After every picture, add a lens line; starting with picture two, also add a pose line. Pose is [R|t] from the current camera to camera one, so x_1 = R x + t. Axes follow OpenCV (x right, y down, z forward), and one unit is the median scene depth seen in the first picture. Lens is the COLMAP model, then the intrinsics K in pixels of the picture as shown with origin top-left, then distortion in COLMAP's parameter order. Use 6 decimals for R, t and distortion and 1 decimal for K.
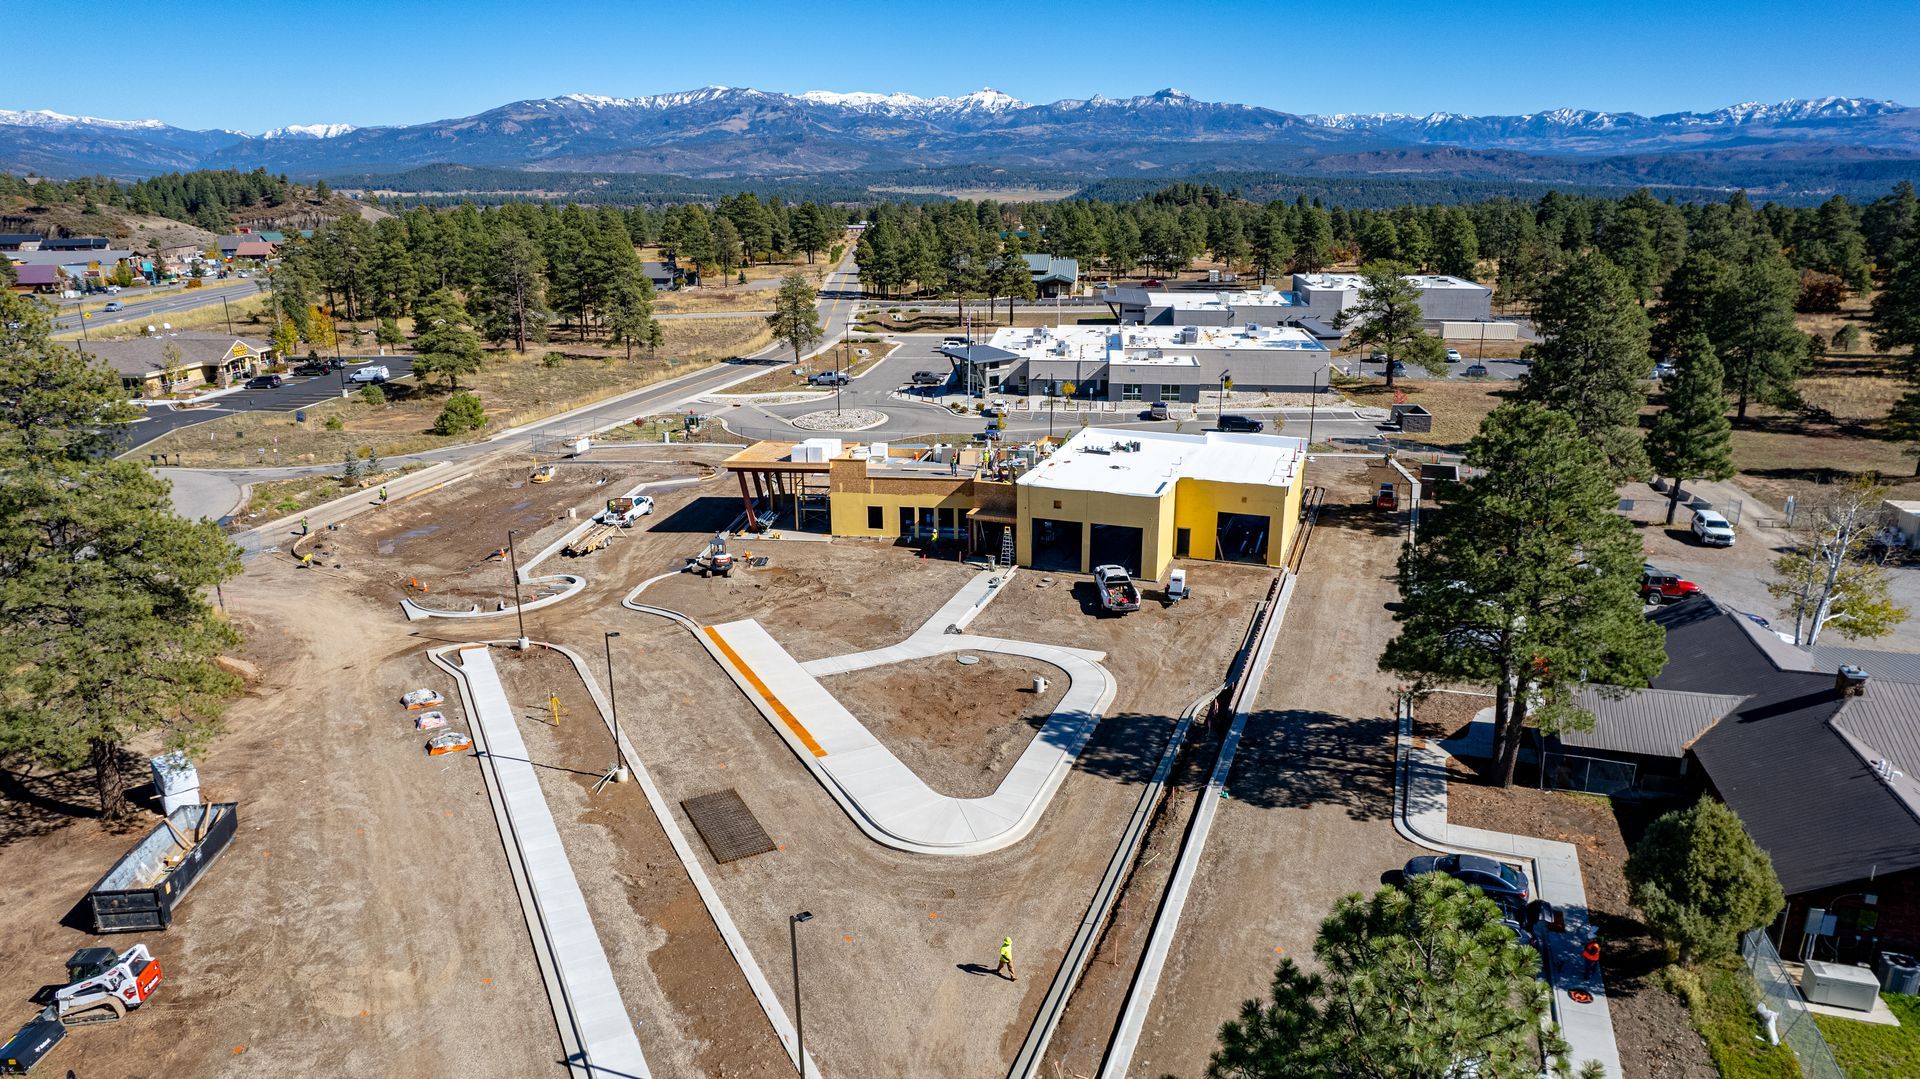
lens RADIAL K [[1219.4, 0, 960.0], [0, 1219.4, 539.5], [0, 0, 1]] dist [-0.042998, 0.000654]
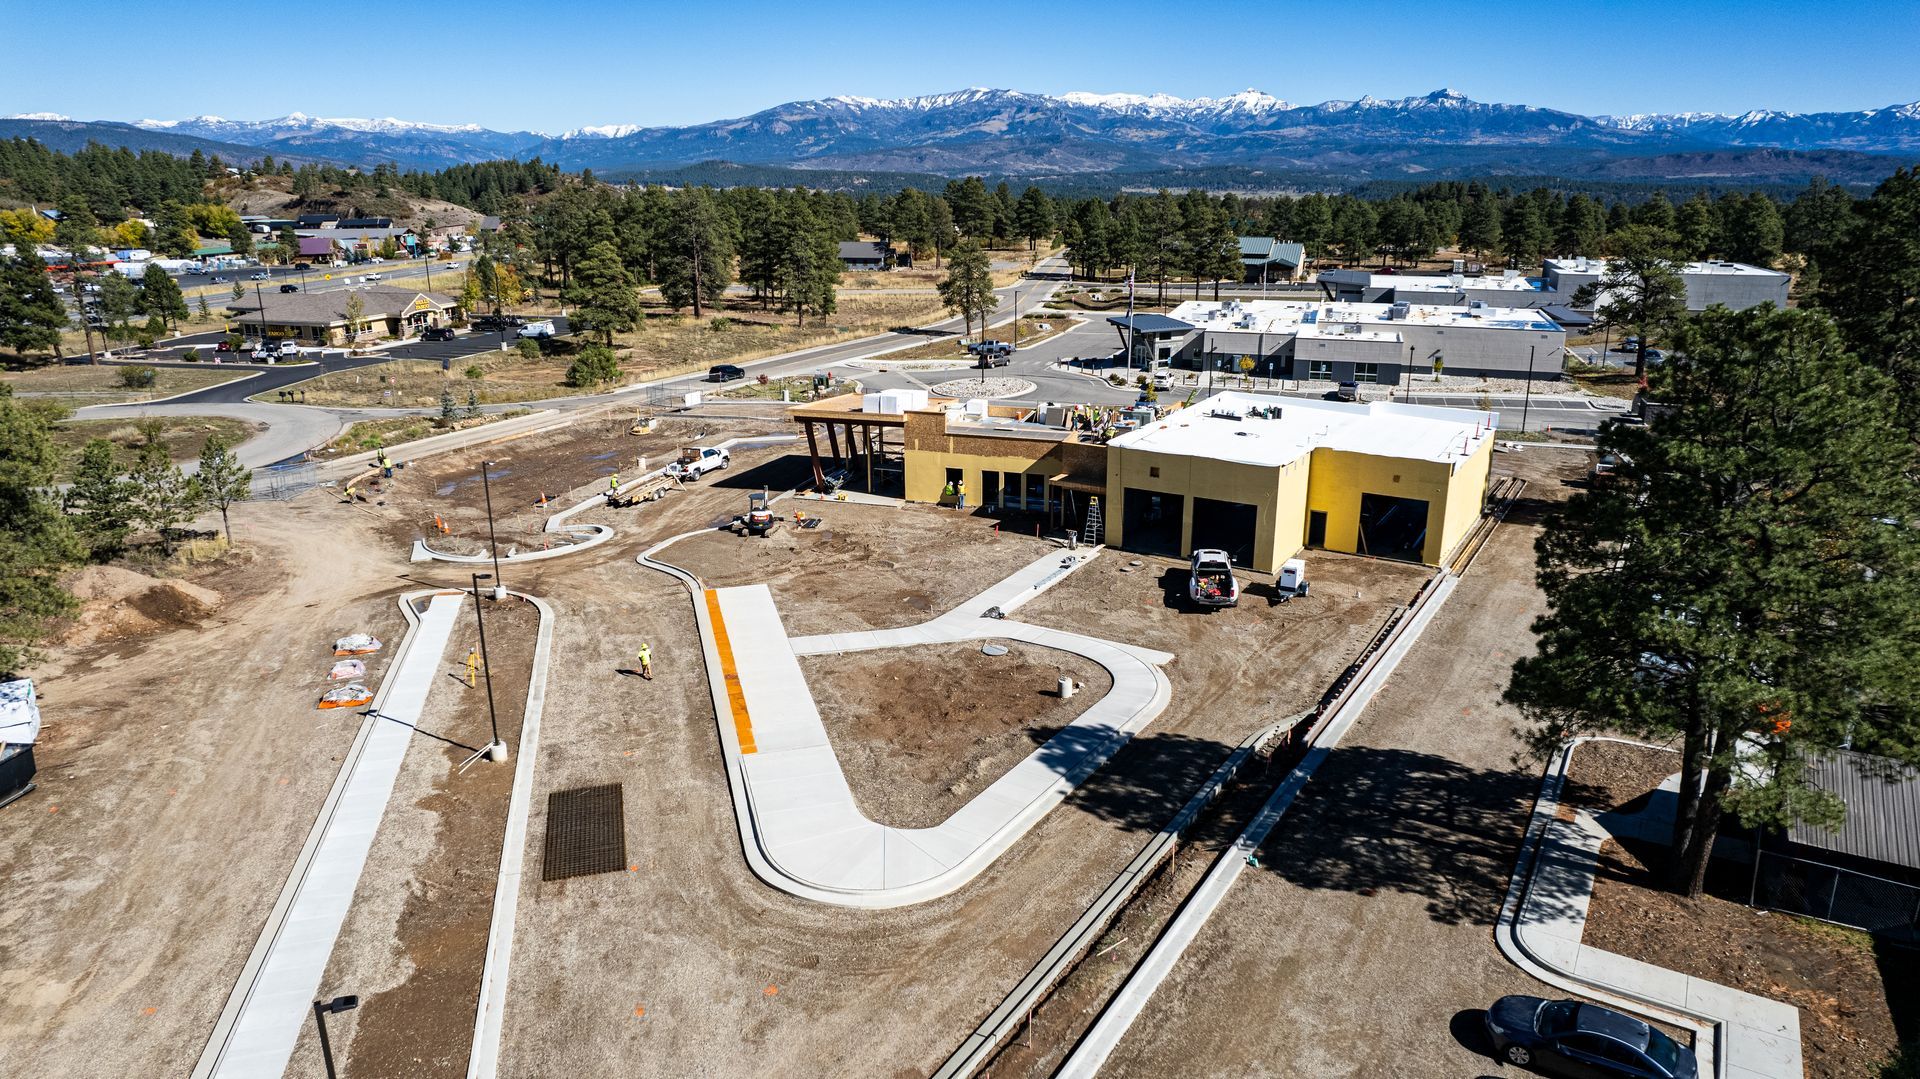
lens RADIAL K [[1225.4, 0, 956.3], [0, 1225.4, 544.3], [0, 0, 1]] dist [-0.080392, 0.076944]
pose [[0.979730, 0.060308, -0.191031, 0.107713], [-0.059694, 0.998176, 0.008969, 0.019814], [0.191224, 0.002616, 0.981543, 0.174430]]
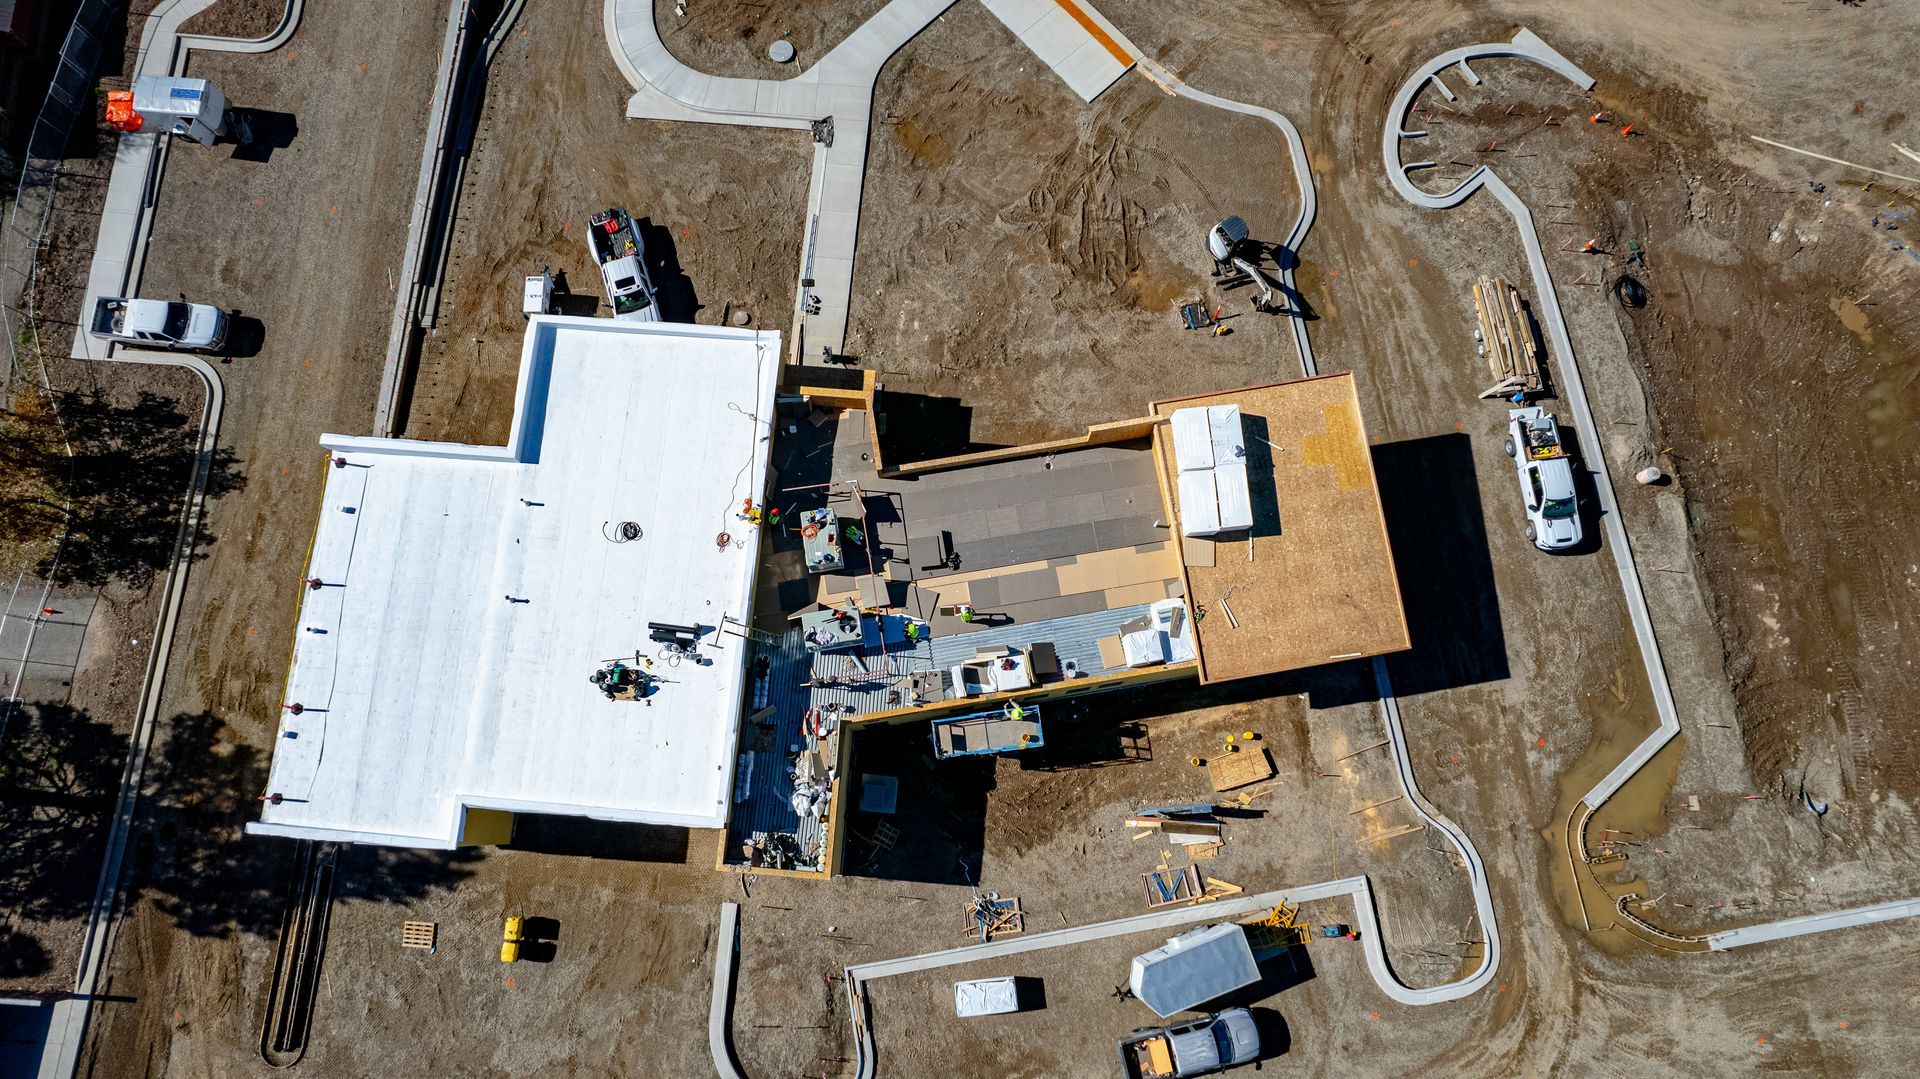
lens RADIAL K [[1226.4, 0, 956.2], [0, 1226.4, 546.7], [0, 0, 1]] dist [-0.080483, 0.076035]
pose [[-0.960959, 0.271297, -0.054359, 0.024539], [-0.076922, -0.073230, 0.994344, -0.643041], [0.265782, 0.959706, 0.091240, 1.064142]]
